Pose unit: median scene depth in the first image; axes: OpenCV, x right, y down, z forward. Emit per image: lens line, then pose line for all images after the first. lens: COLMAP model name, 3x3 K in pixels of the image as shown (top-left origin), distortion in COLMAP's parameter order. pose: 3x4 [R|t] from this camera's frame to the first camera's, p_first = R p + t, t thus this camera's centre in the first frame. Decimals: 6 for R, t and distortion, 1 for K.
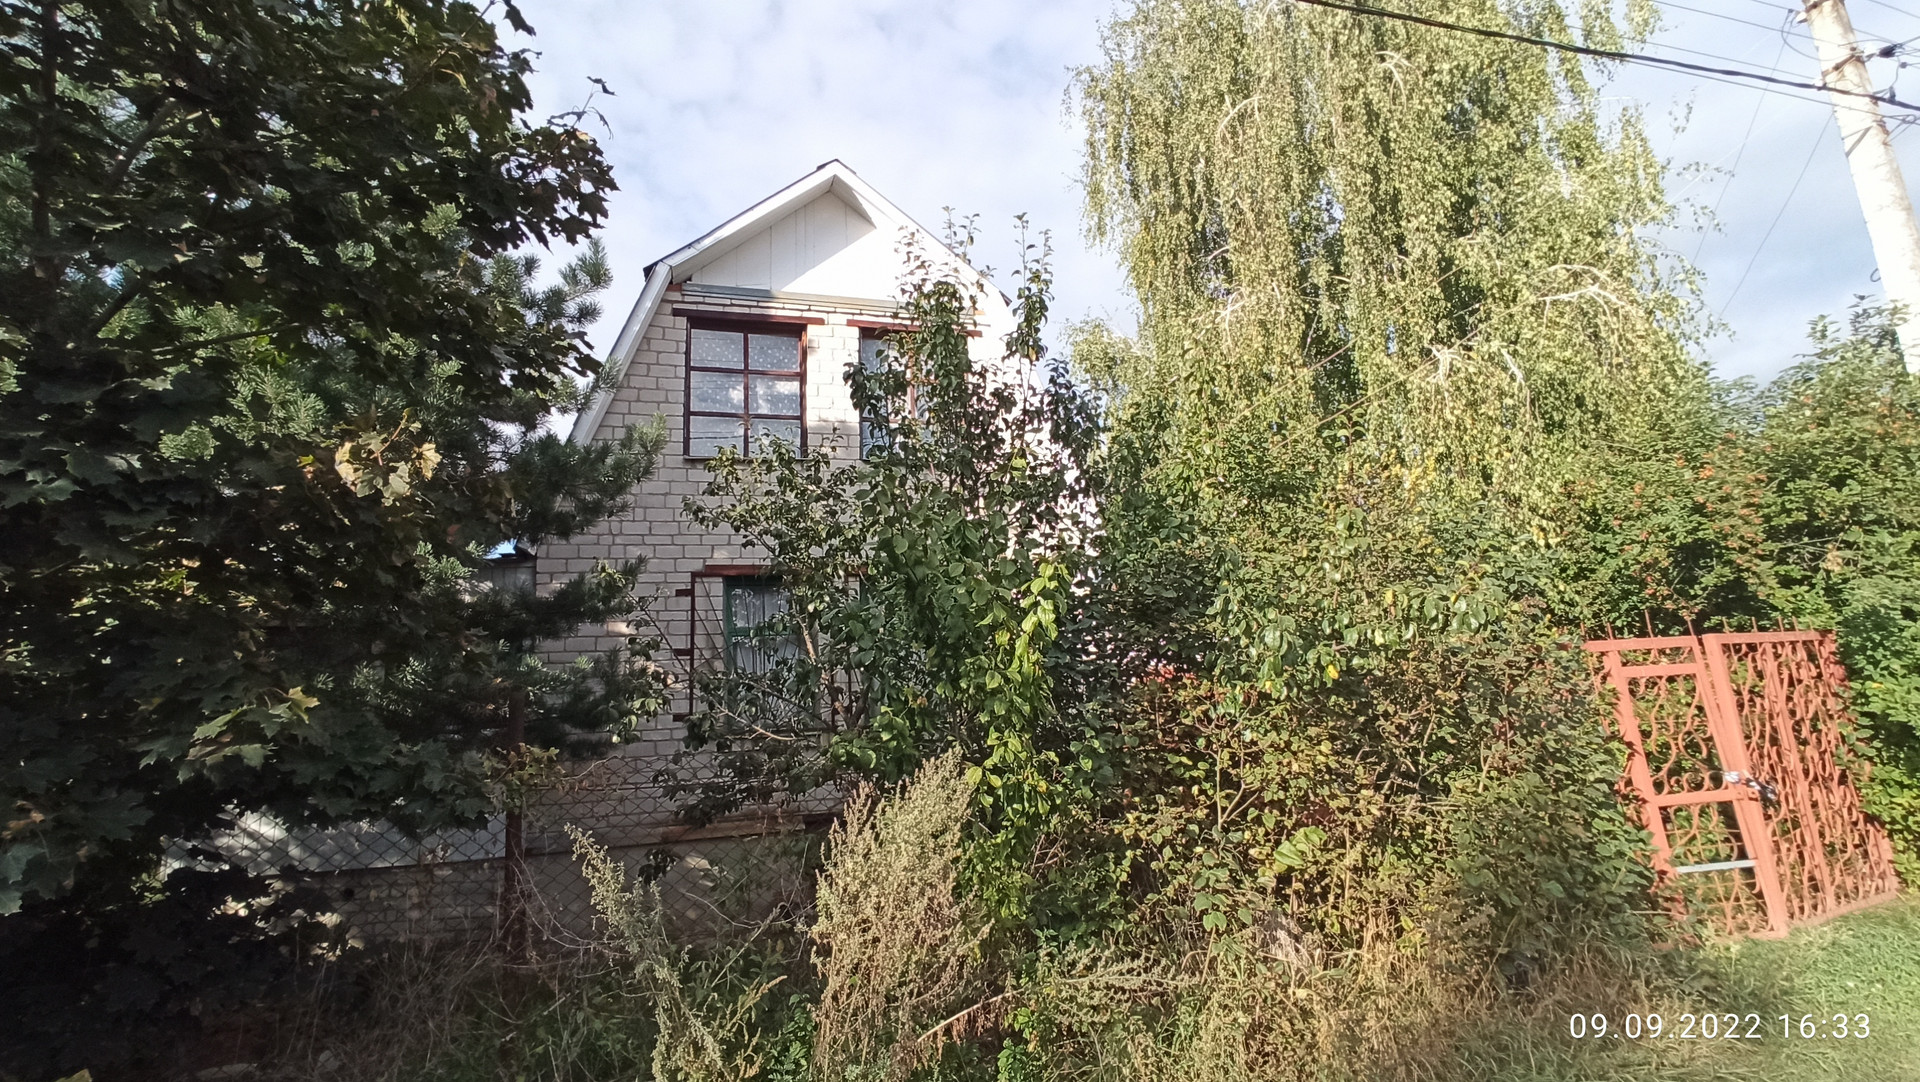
lens RADIAL K [[869.3, 0, 959.1], [0, 869.3, 553.2], [0, 0, 1]] dist [-0.068729, 0.041119]
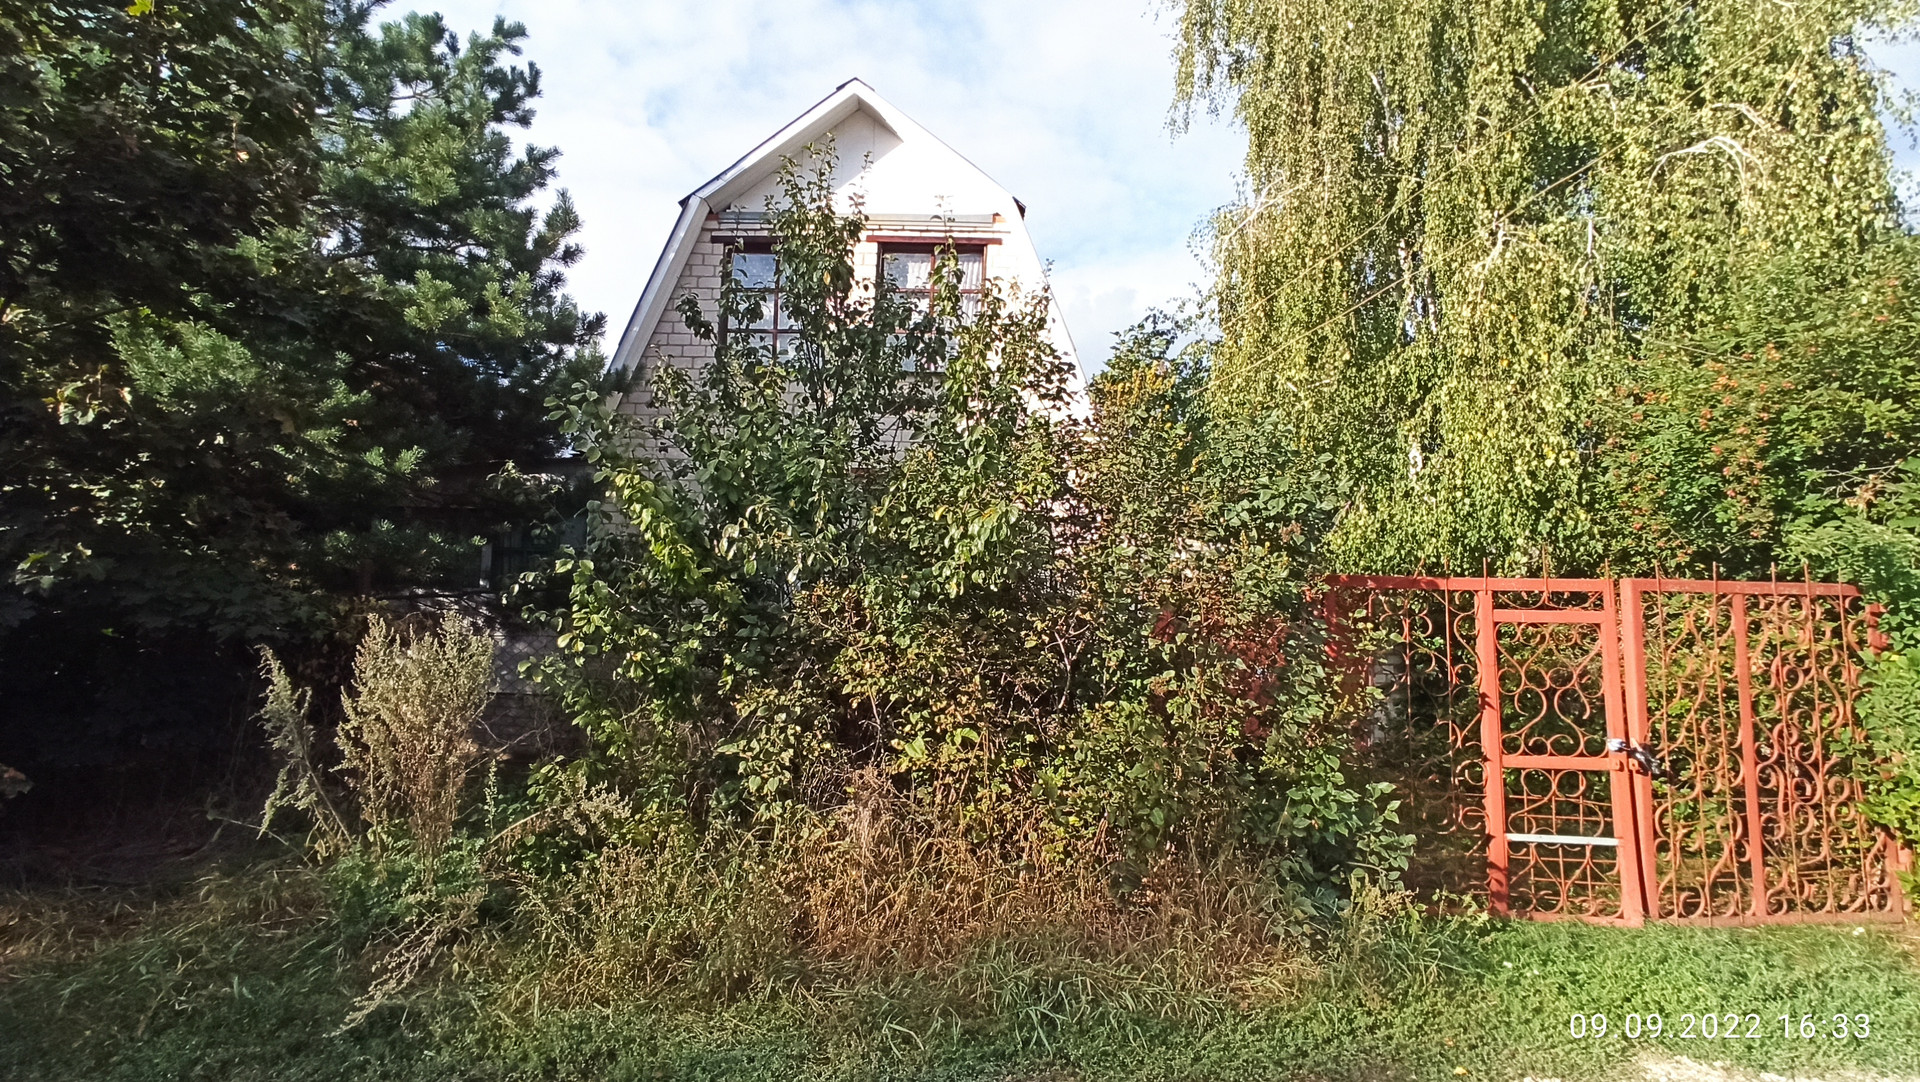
lens RADIAL K [[869.3, 0, 959.1], [0, 869.3, 553.2], [0, 0, 1]] dist [-0.068729, 0.041119]
pose [[0.948698, 0.051000, -0.312044, 0.776323], [-0.016022, 0.993392, 0.113650, -0.016374], [0.315778, -0.102820, 0.943246, 0.014423]]
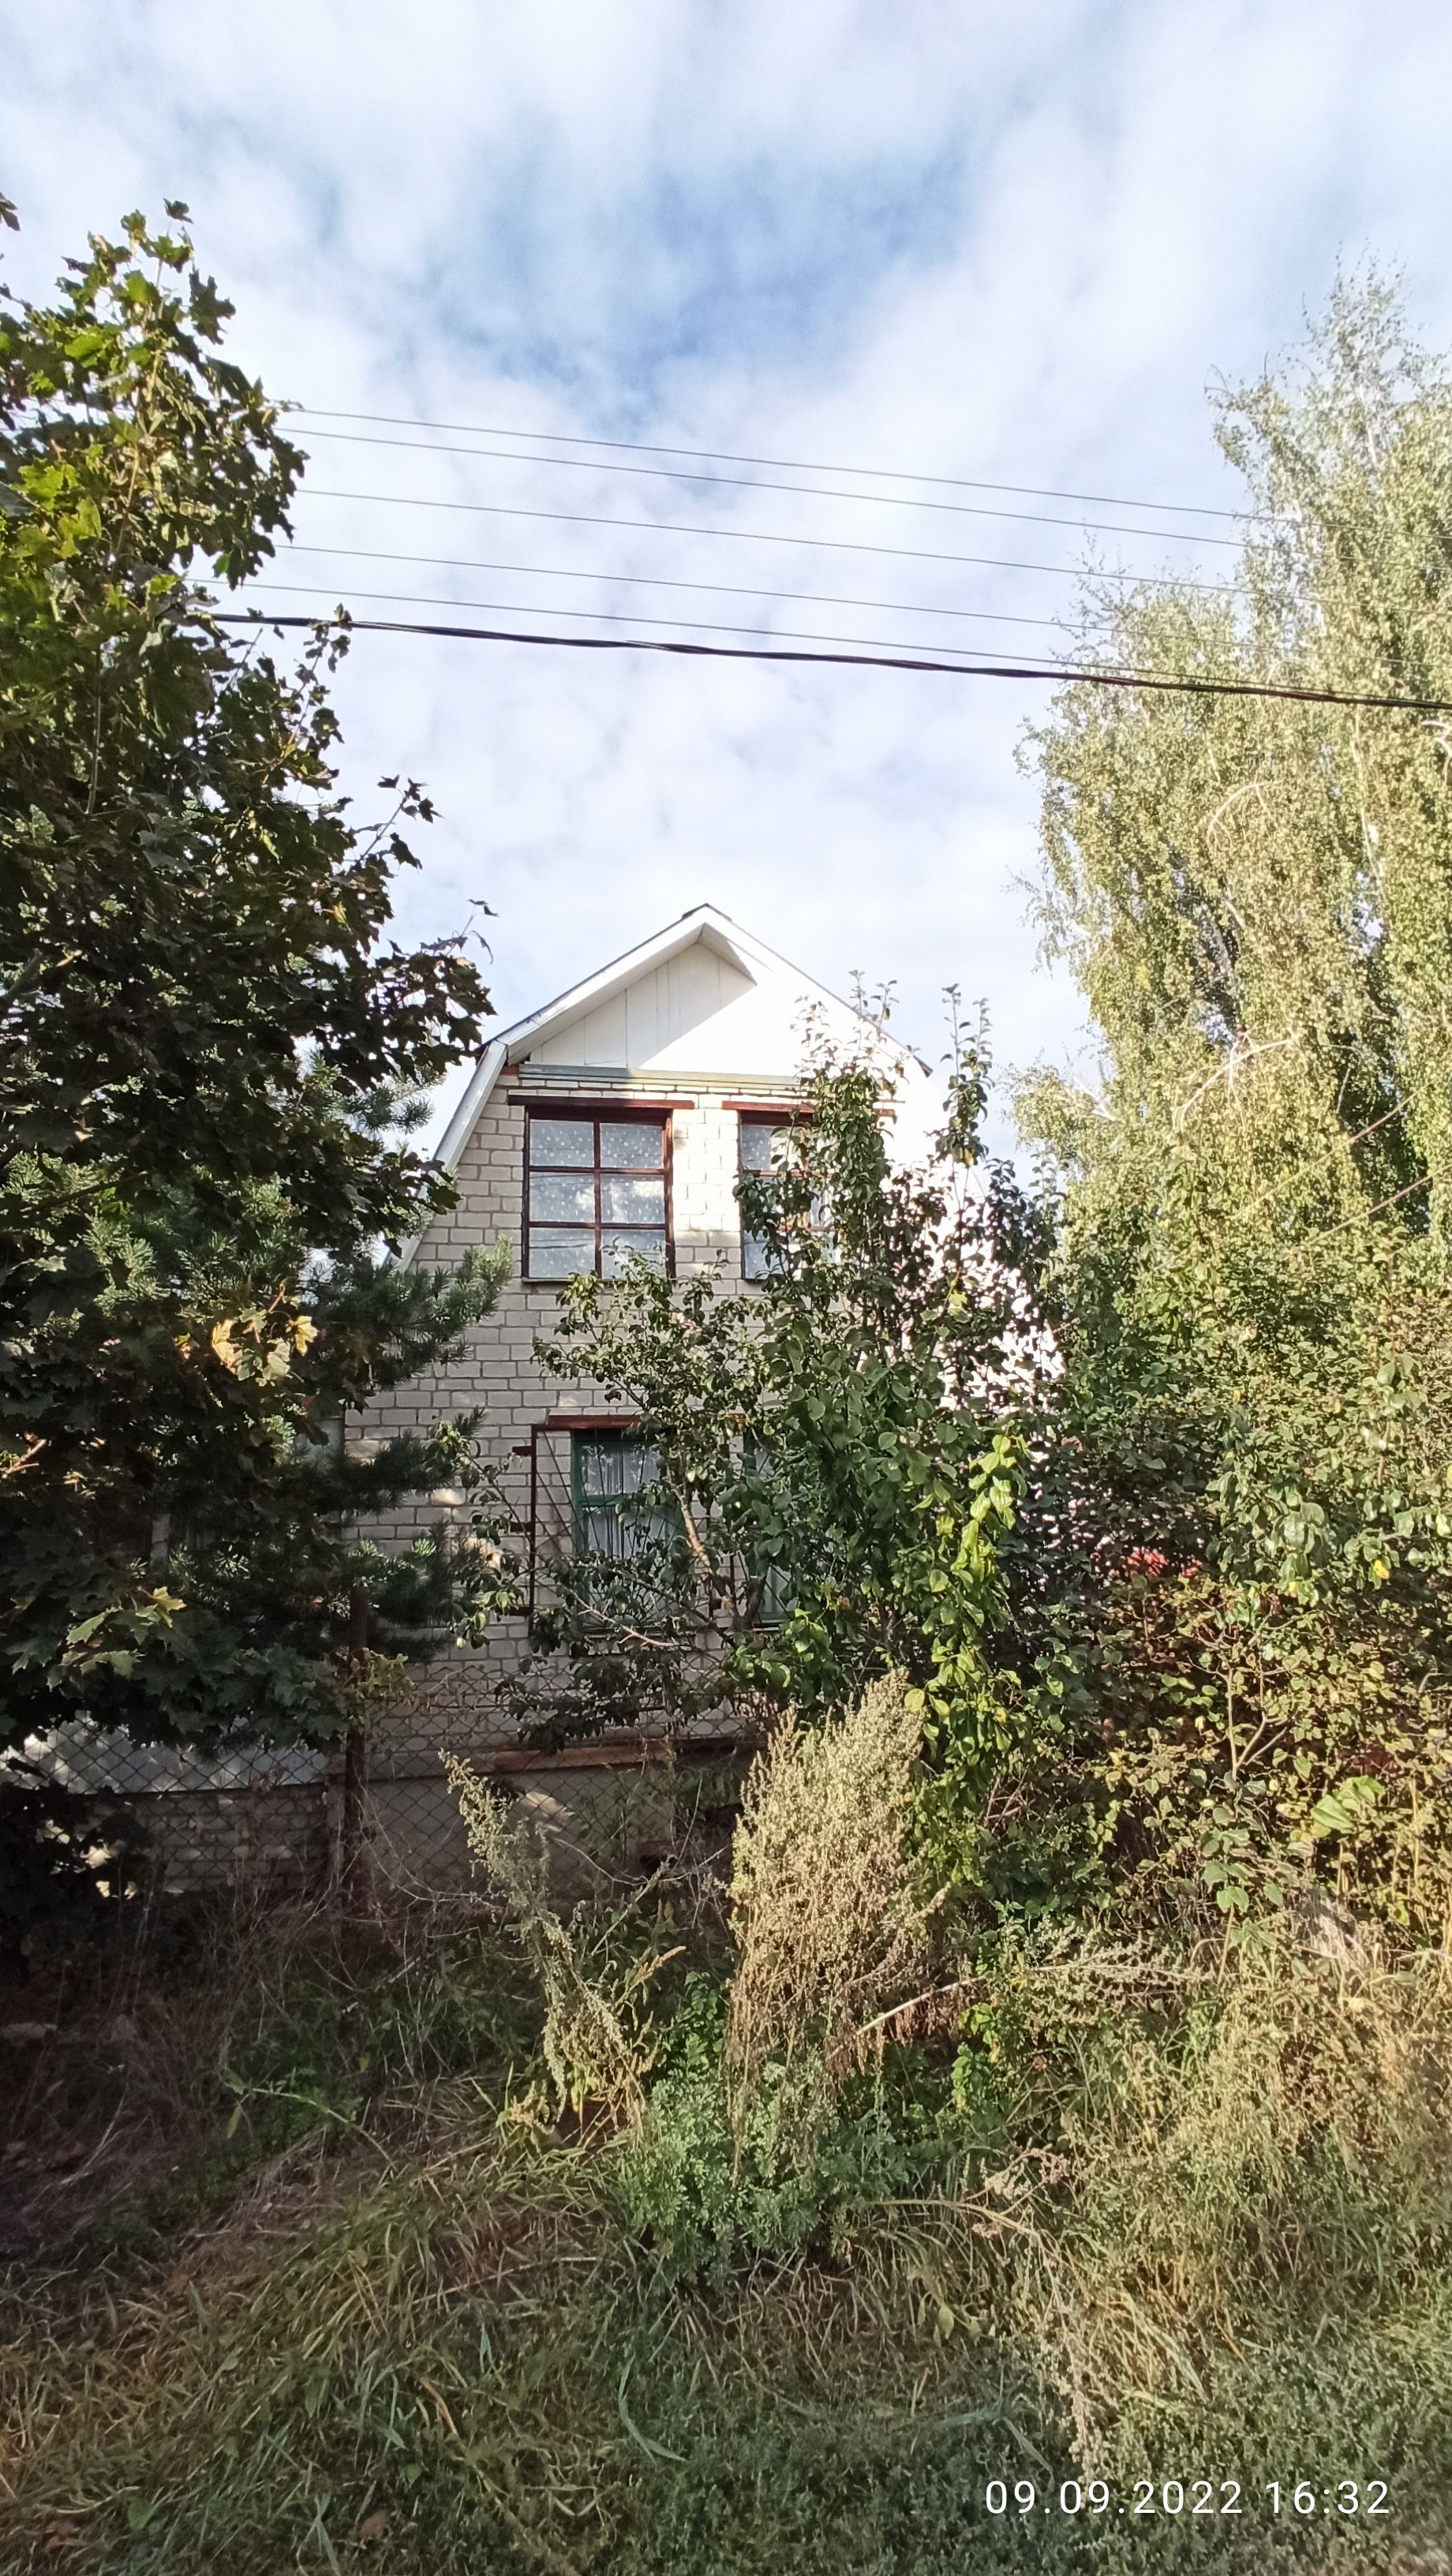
lens RADIAL K [[1166.2, 0, 710.9], [0, 1166.2, 1290.9], [0, 0, 1]] dist [-0.068729, 0.041119]
pose [[0.992194, -0.017348, -0.123493, -0.027268], [0.007743, 0.996936, -0.077837, -0.034797], [0.124465, 0.076273, 0.989288, -0.099706]]
